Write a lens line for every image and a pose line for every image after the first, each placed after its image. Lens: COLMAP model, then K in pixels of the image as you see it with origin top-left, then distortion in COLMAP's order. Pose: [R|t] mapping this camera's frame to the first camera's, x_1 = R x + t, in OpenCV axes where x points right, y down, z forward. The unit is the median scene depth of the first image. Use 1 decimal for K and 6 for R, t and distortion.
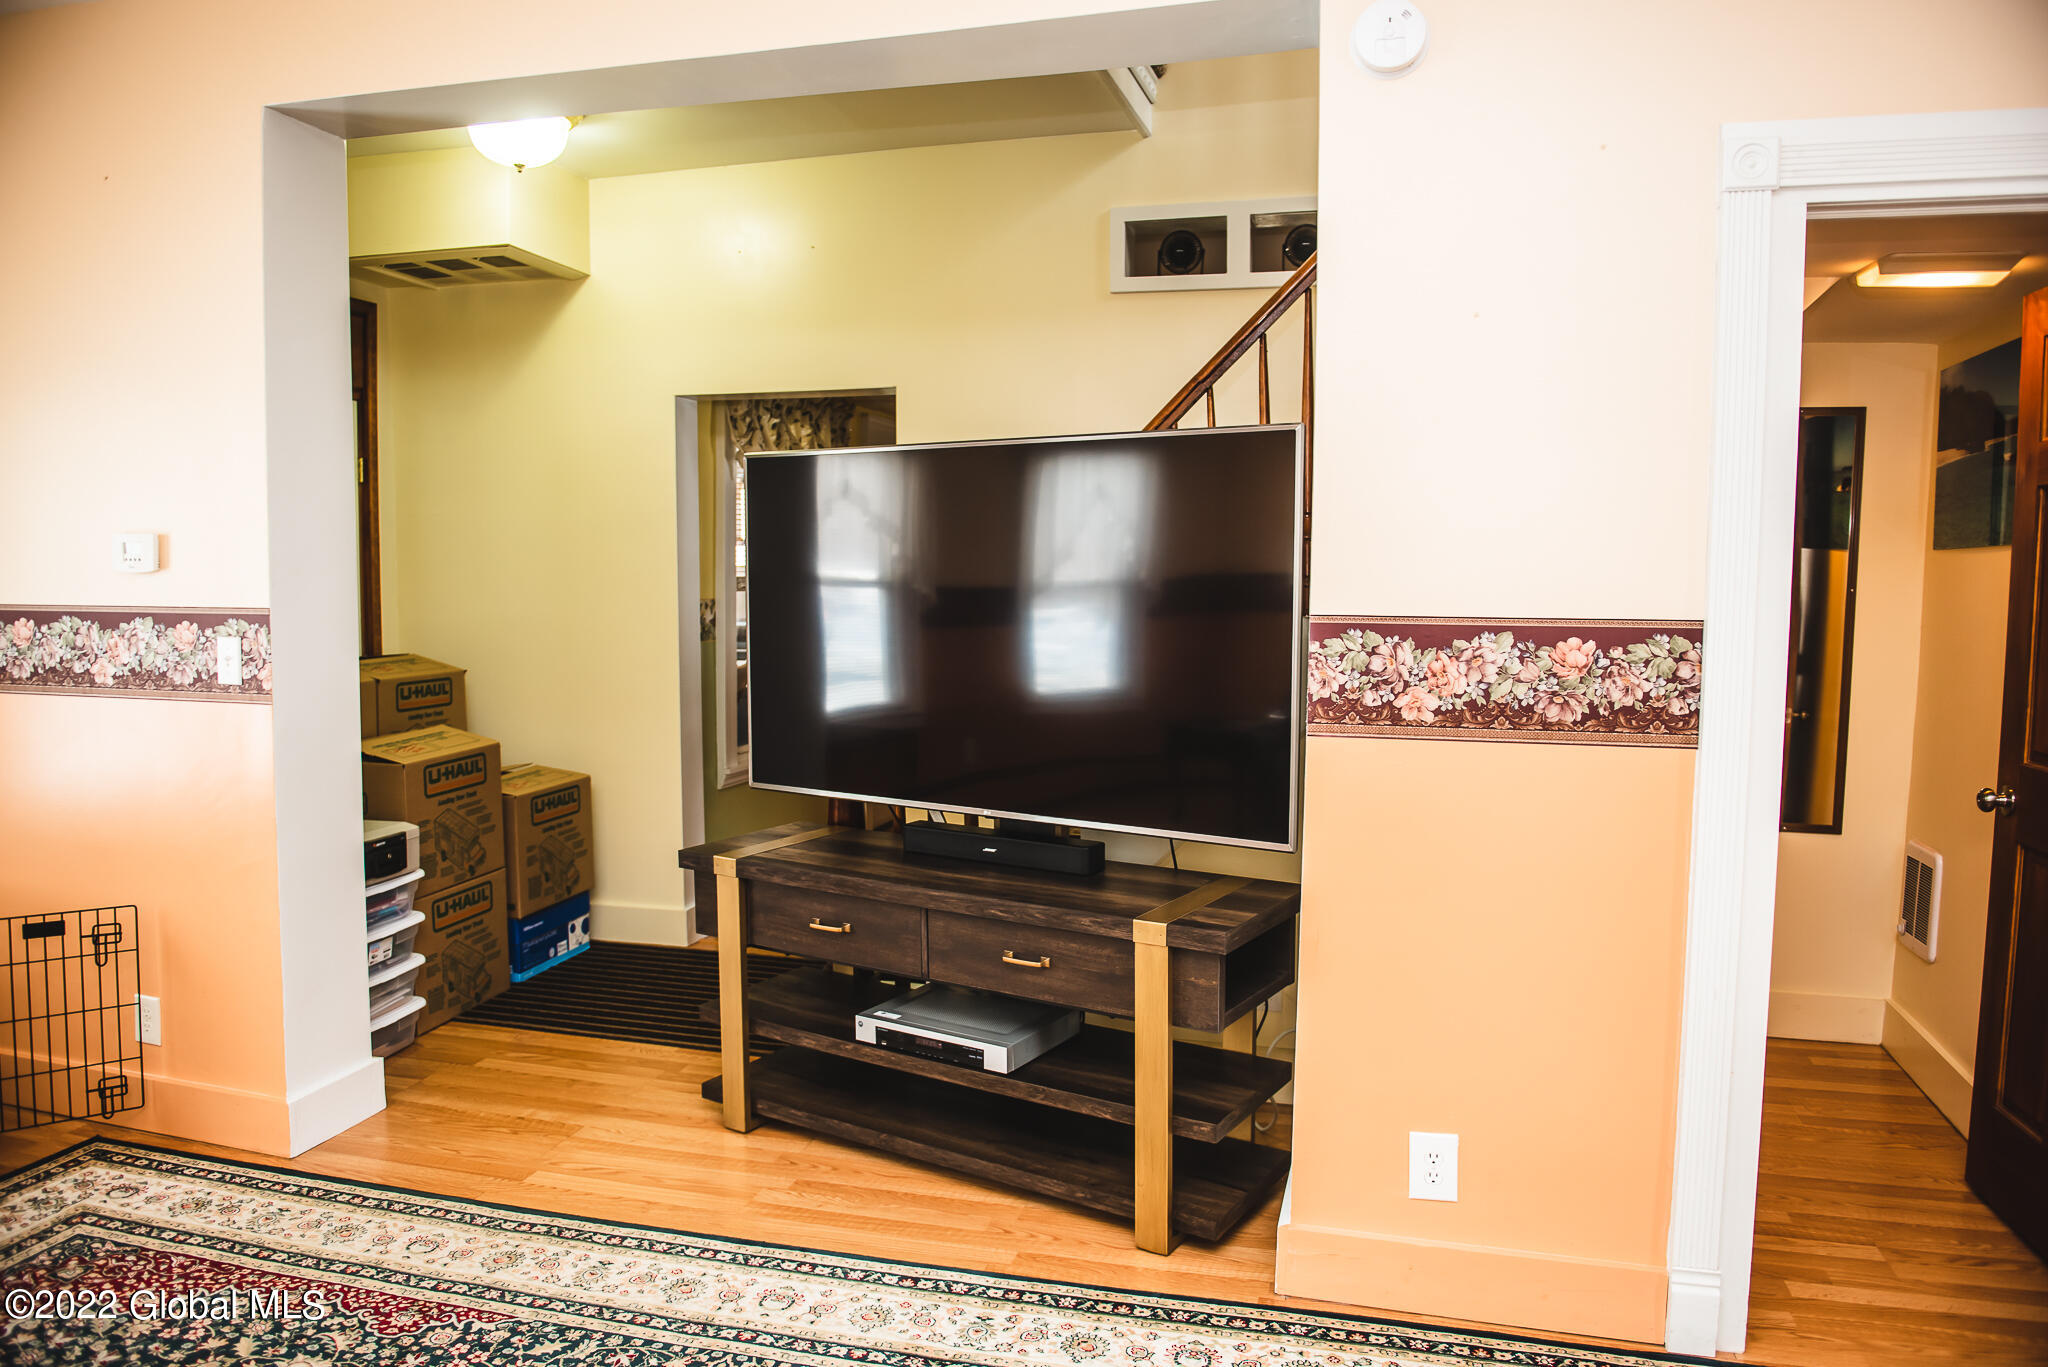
lens RADIAL K [[1399.5, 0, 1025.4], [0, 1399.5, 693.4], [0, 0, 1]] dist [-0.047396, -0.007285]
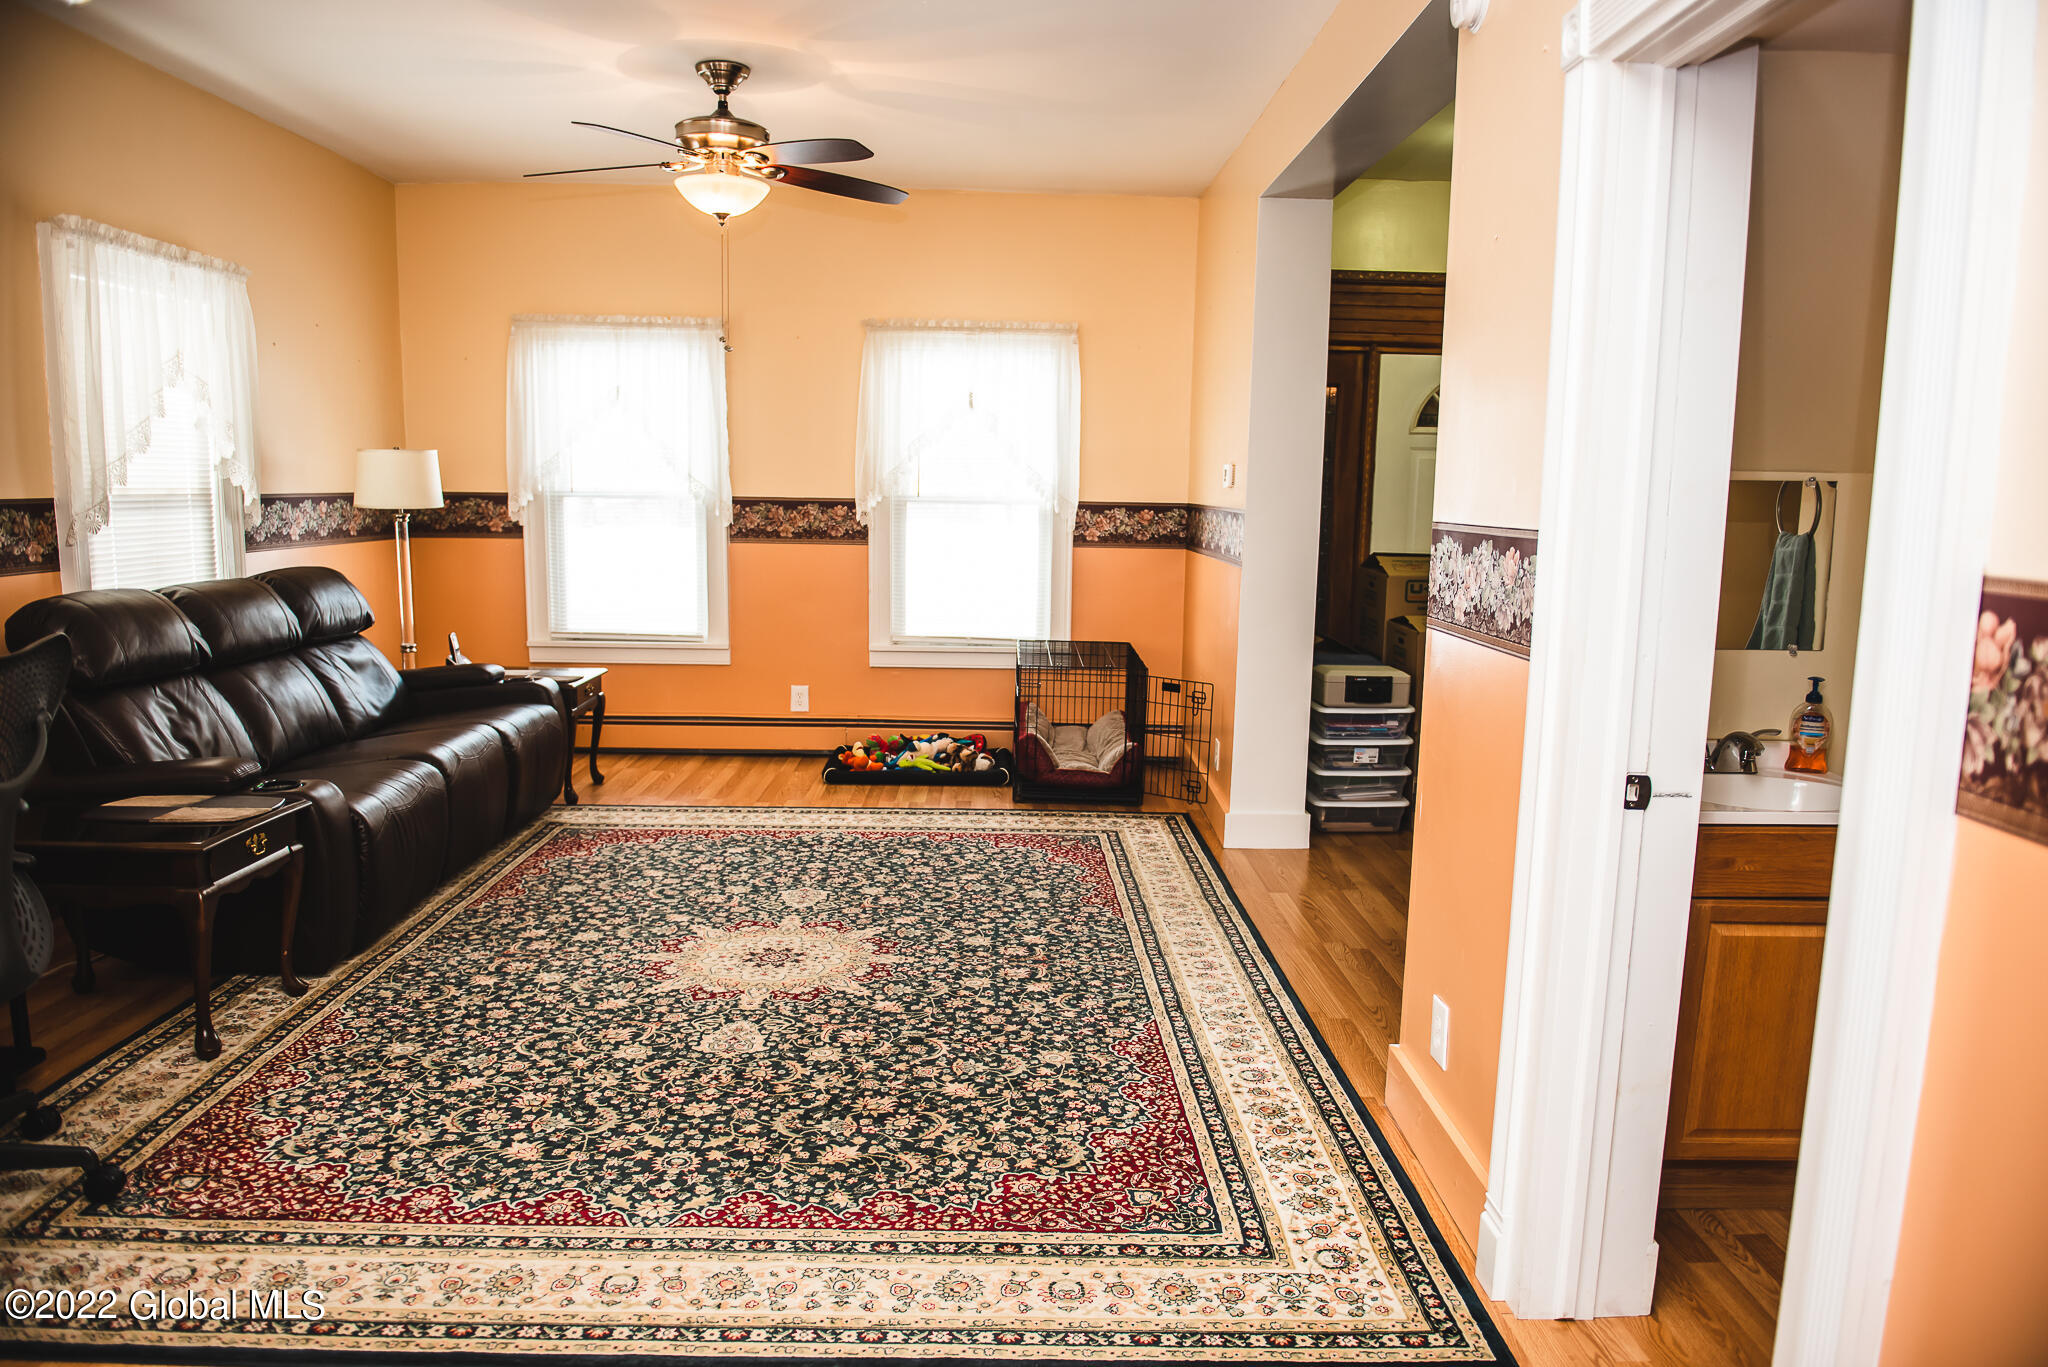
lens RADIAL K [[1399.5, 0, 1025.4], [0, 1399.5, 693.4], [0, 0, 1]] dist [-0.047396, -0.007285]
pose [[0.275755, 0.139318, -0.951078, 1.049253], [-0.099652, 0.988253, 0.115871, -0.013728], [0.956048, 0.062825, 0.286399, 0.311004]]
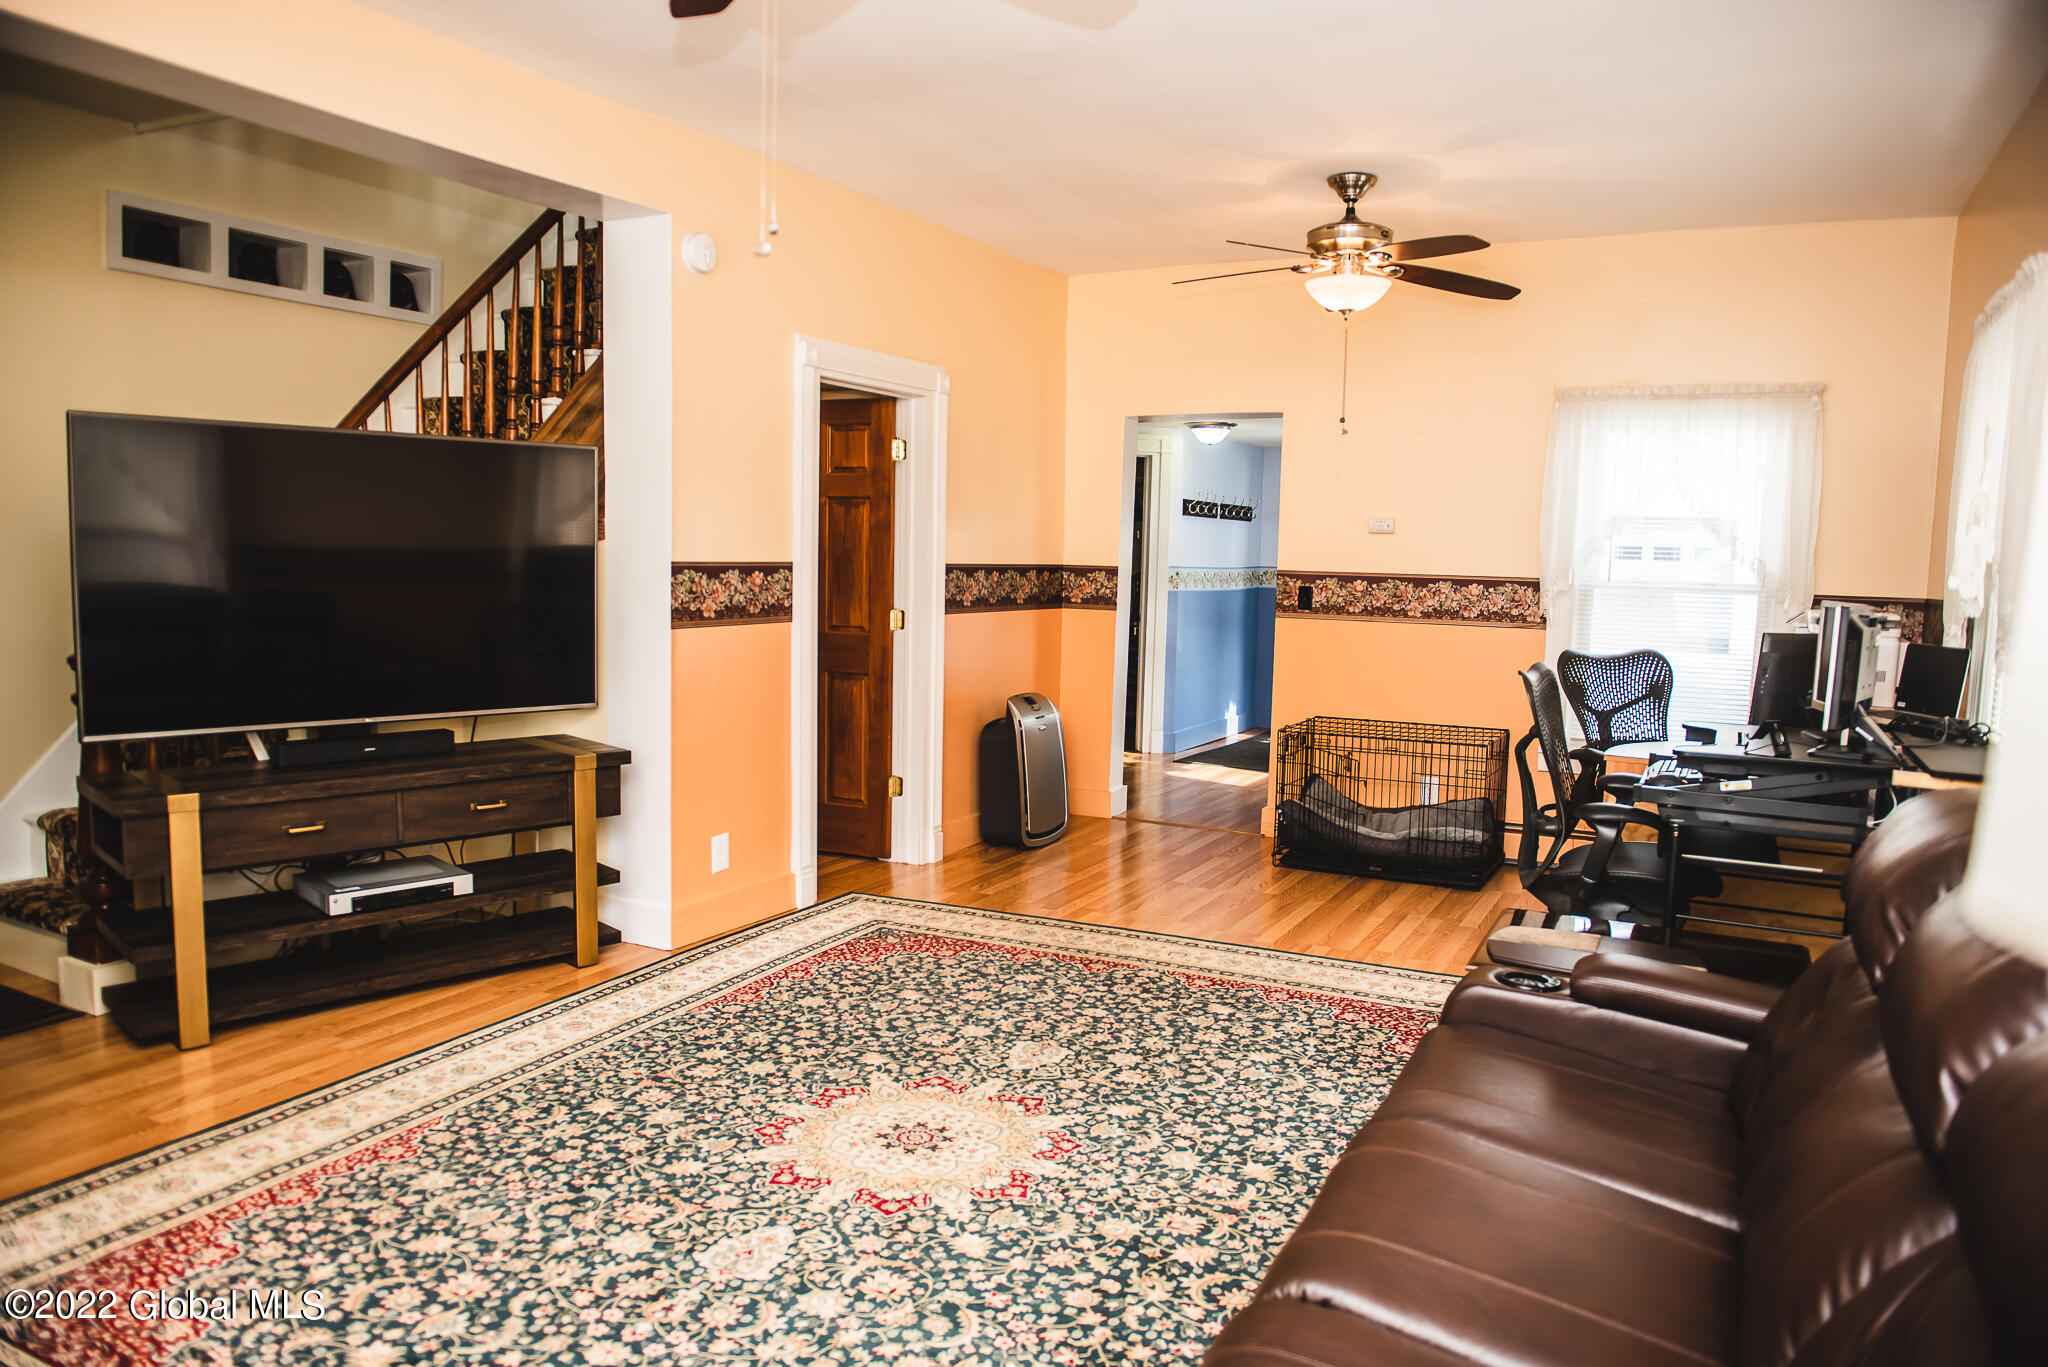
lens RADIAL K [[1399.5, 0, 1025.4], [0, 1399.5, 693.4], [0, 0, 1]] dist [-0.047396, -0.007285]
pose [[0.212693, -0.101076, 0.971877, -1.257815], [0.063472, 0.993964, 0.089482, -0.016572], [-0.975055, 0.042655, 0.217824, 0.146881]]
